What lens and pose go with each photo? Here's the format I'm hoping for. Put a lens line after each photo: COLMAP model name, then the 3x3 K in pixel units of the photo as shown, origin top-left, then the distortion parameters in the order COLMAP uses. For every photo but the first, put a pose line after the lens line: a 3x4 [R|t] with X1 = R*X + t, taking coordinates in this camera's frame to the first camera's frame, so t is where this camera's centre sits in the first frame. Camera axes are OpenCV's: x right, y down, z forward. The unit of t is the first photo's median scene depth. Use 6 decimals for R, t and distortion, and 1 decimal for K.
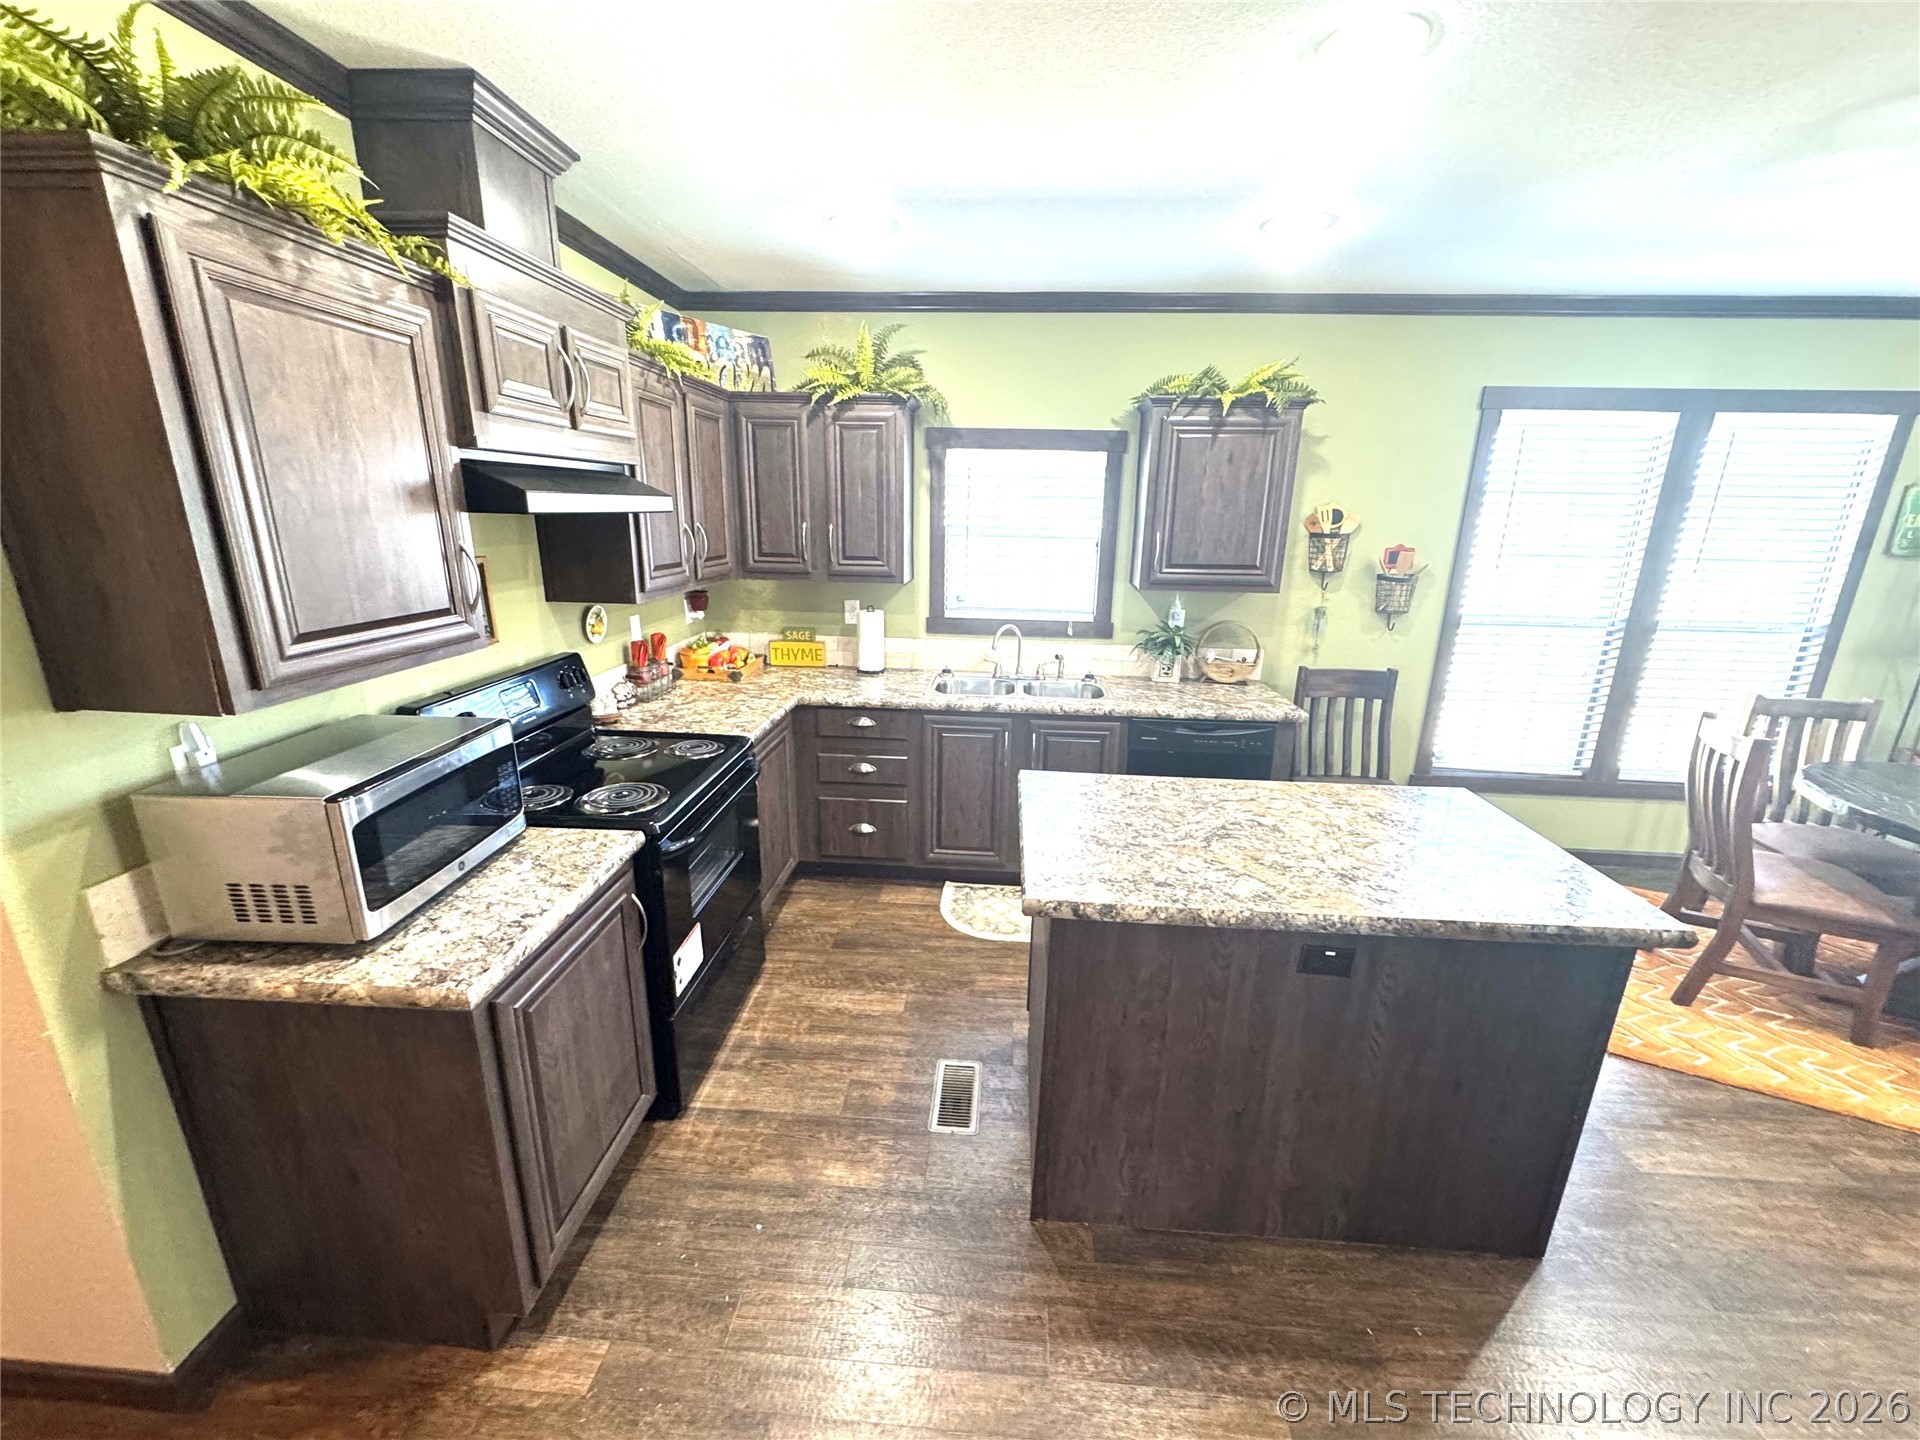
lens RADIAL K [[762.0, 0, 961.3], [0, 762.0, 717.4], [0, 0, 1]] dist [-0.000193, -0.000387]
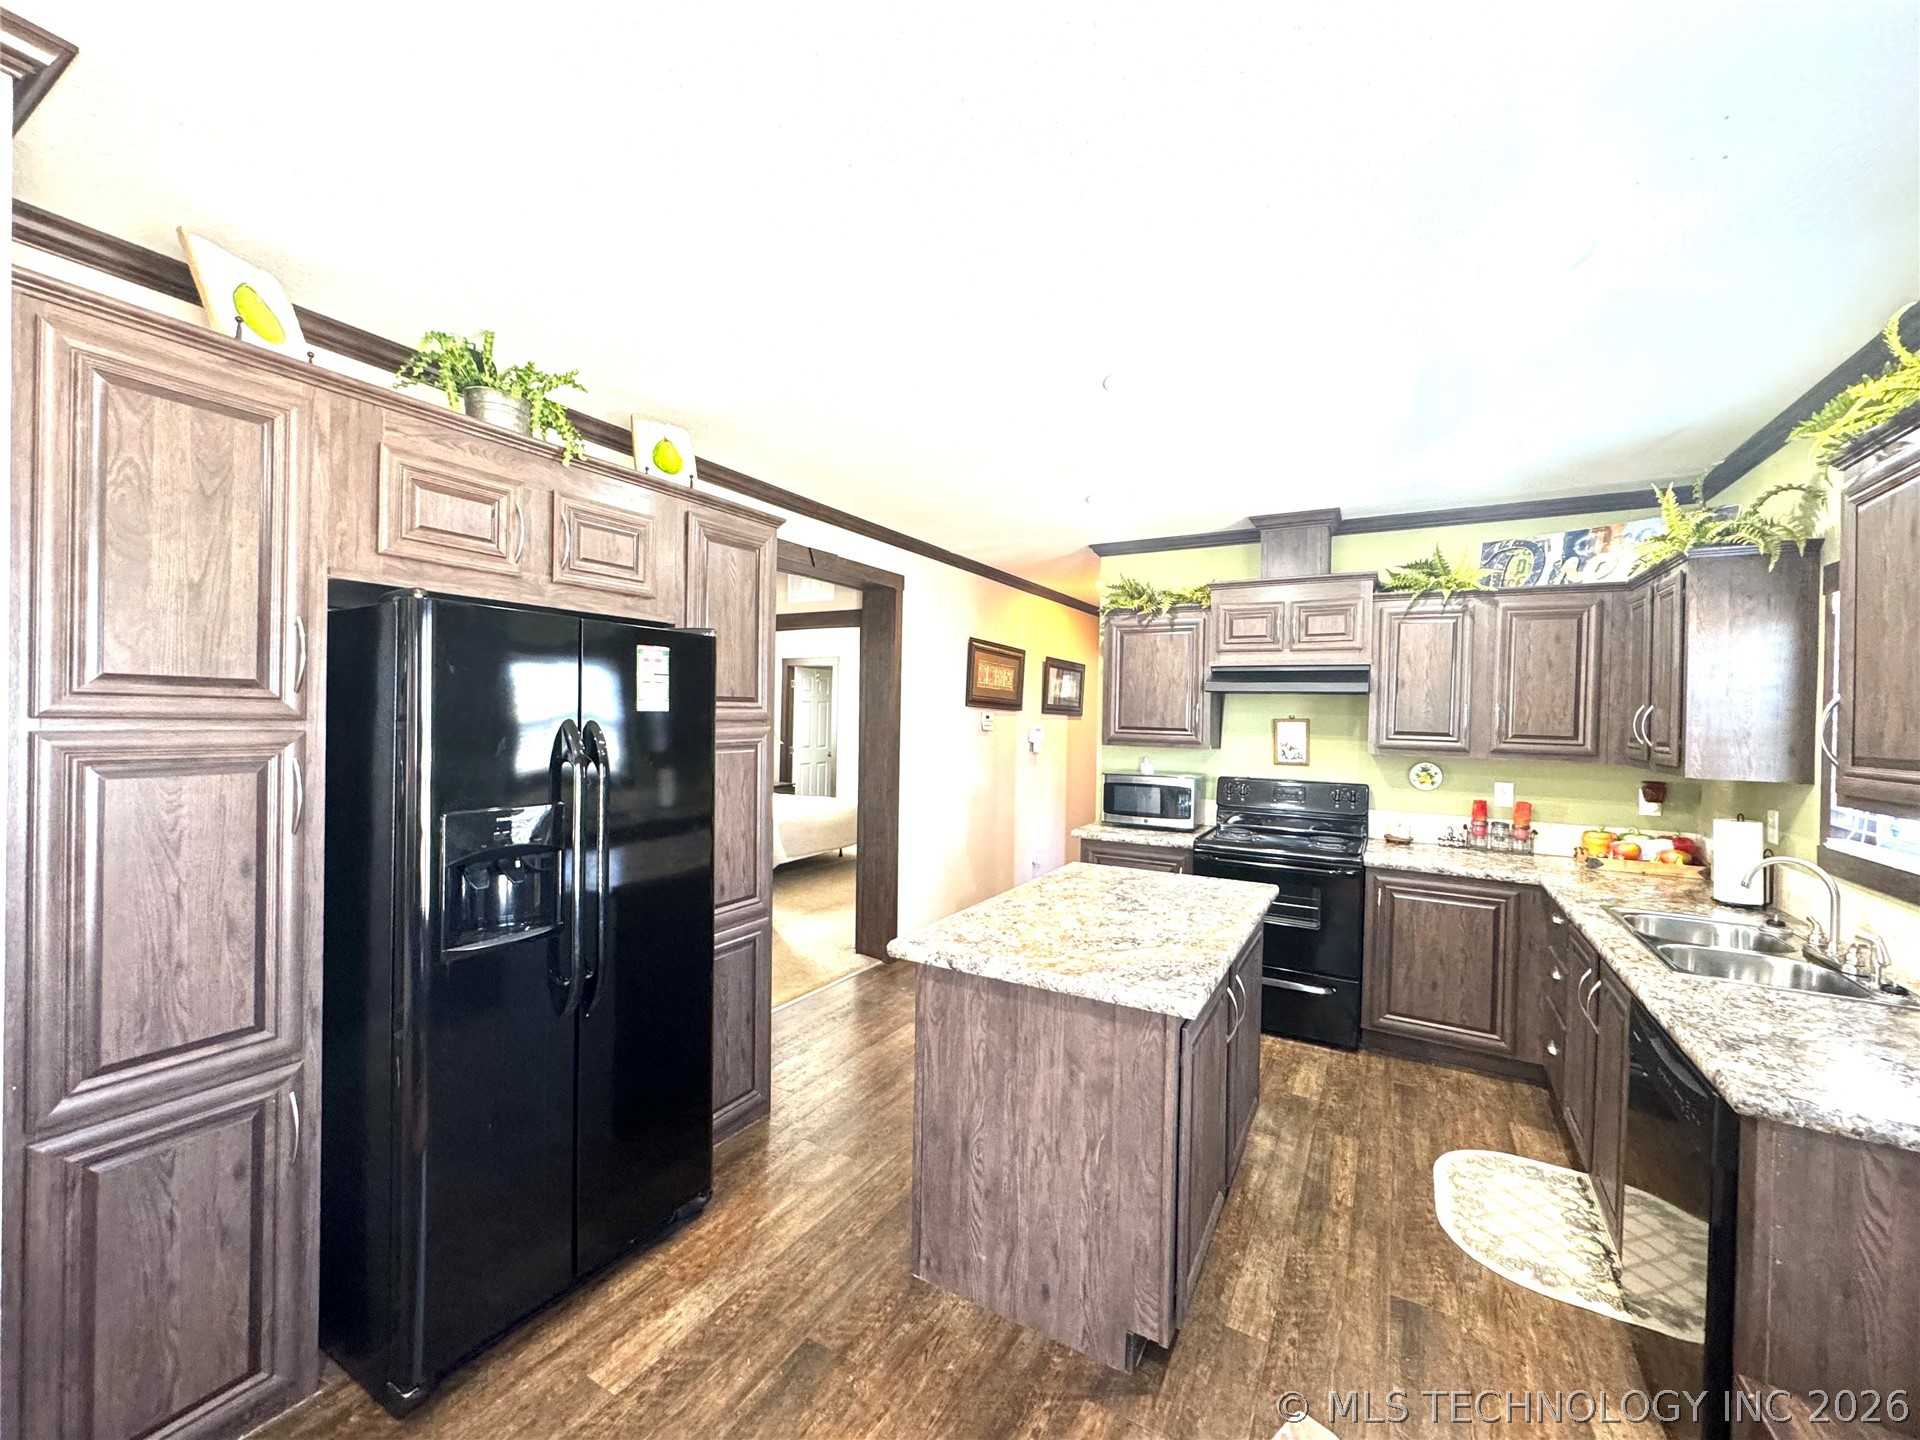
lens RADIAL K [[762.0, 0, 960.3], [0, 762.0, 720.8], [0, 0, 1]] dist [-0.000193, -0.000387]
pose [[-0.438808, -0.019271, -0.898374, 0.970723], [-0.270232, 0.956319, 0.111480, -0.124058], [0.856985, 0.291688, -0.424848, 0.715836]]
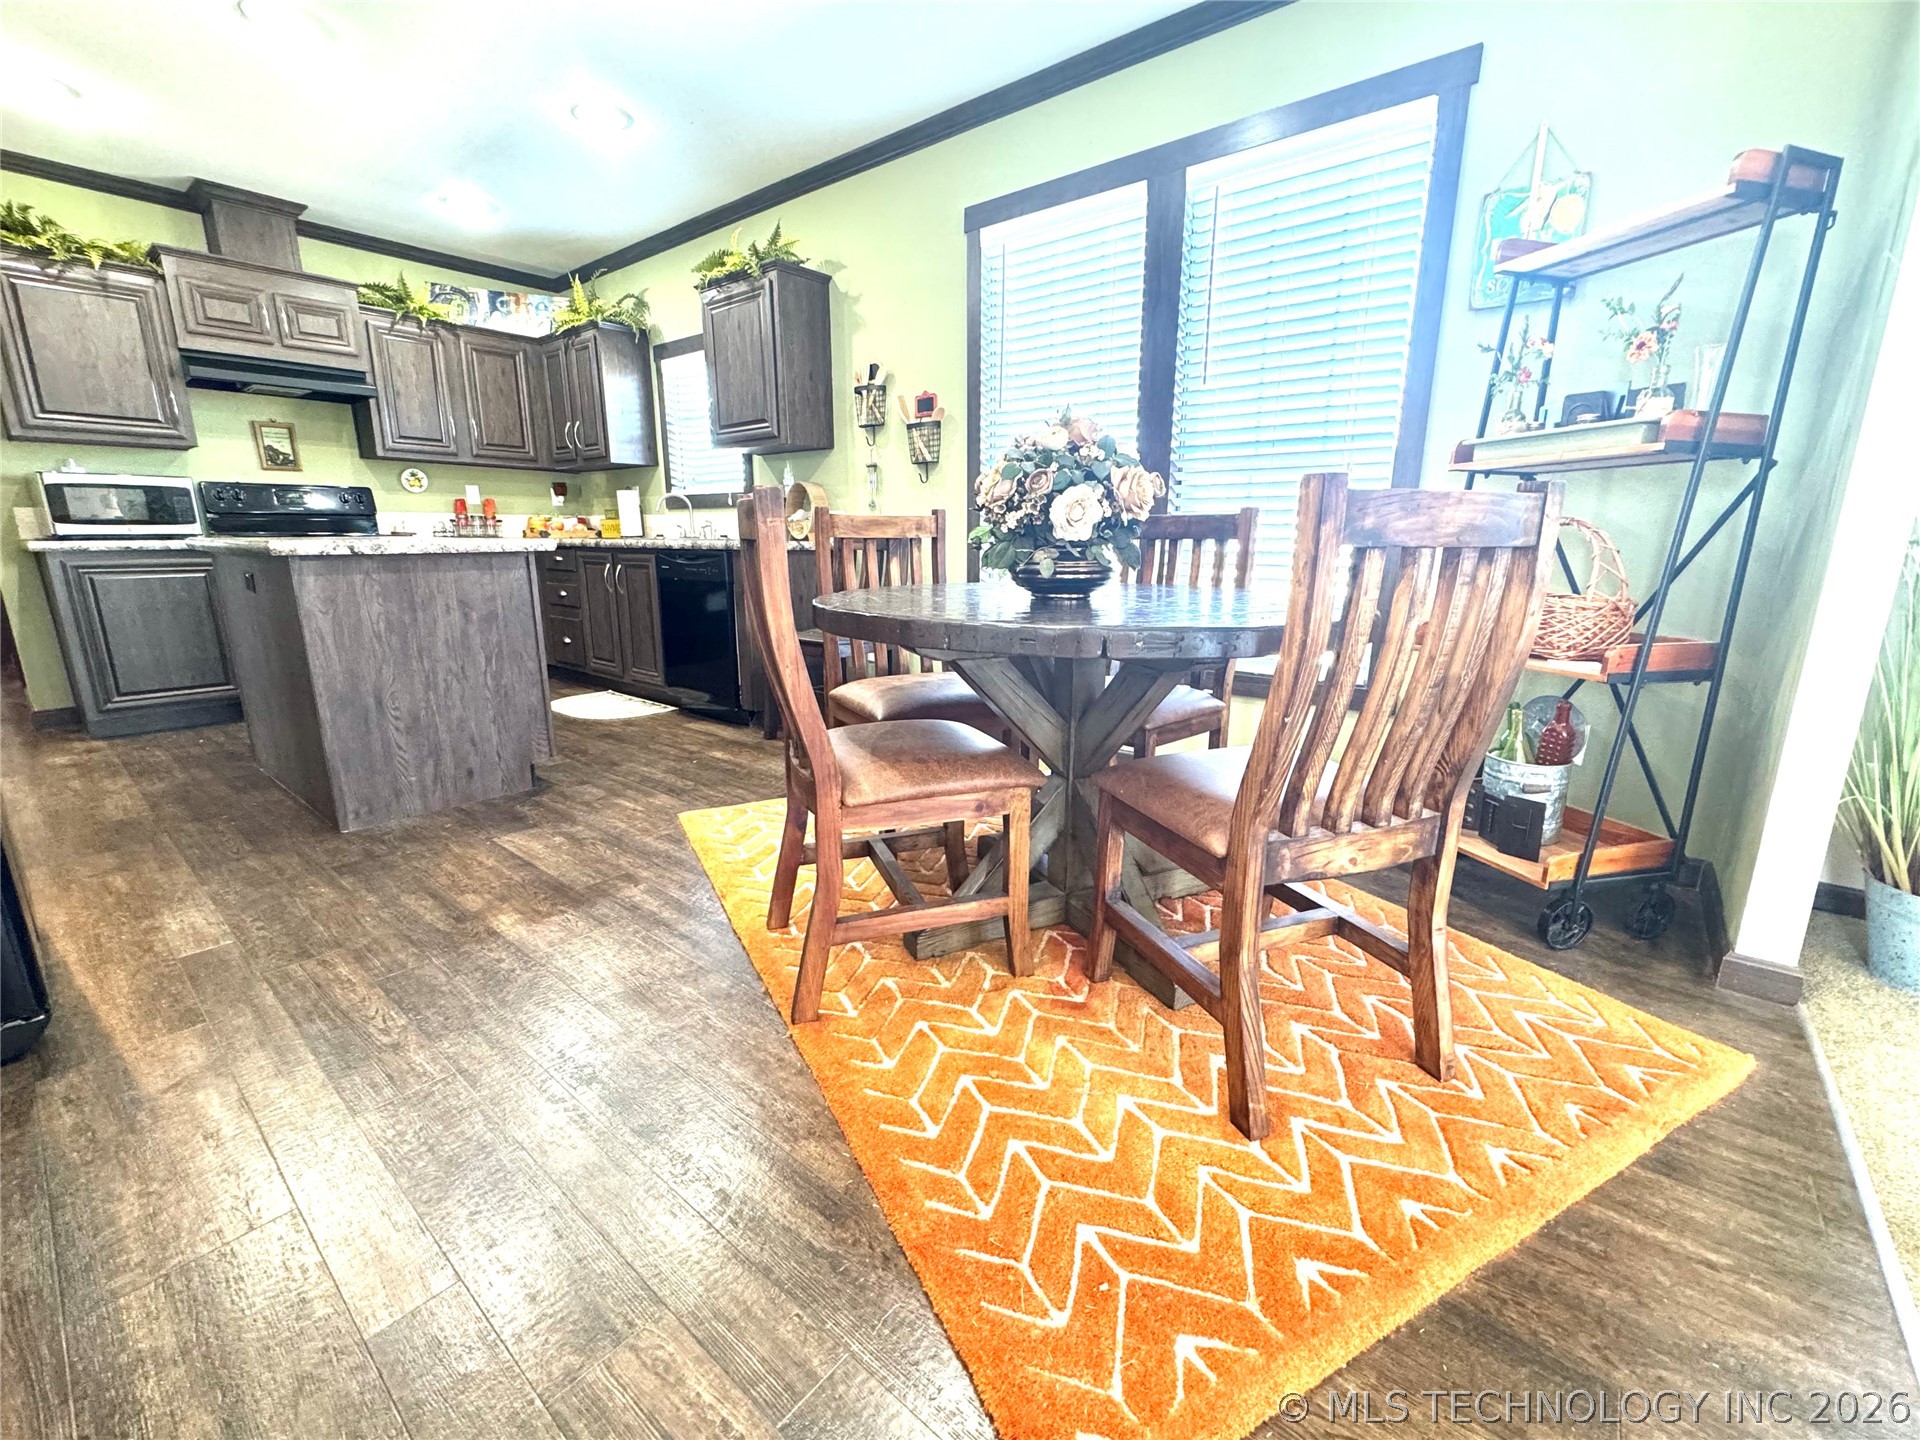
lens RADIAL K [[796.3, 0, 957.4], [0, 796.3, 717.8], [0, 0, 1]] dist [-0.002237, 0.000885]
pose [[0.812581, 0.115070, -0.571377, 1.329342], [-0.144214, 0.989530, -0.005811, 0.198780], [0.564726, 0.087122, 0.820667, 0.244053]]
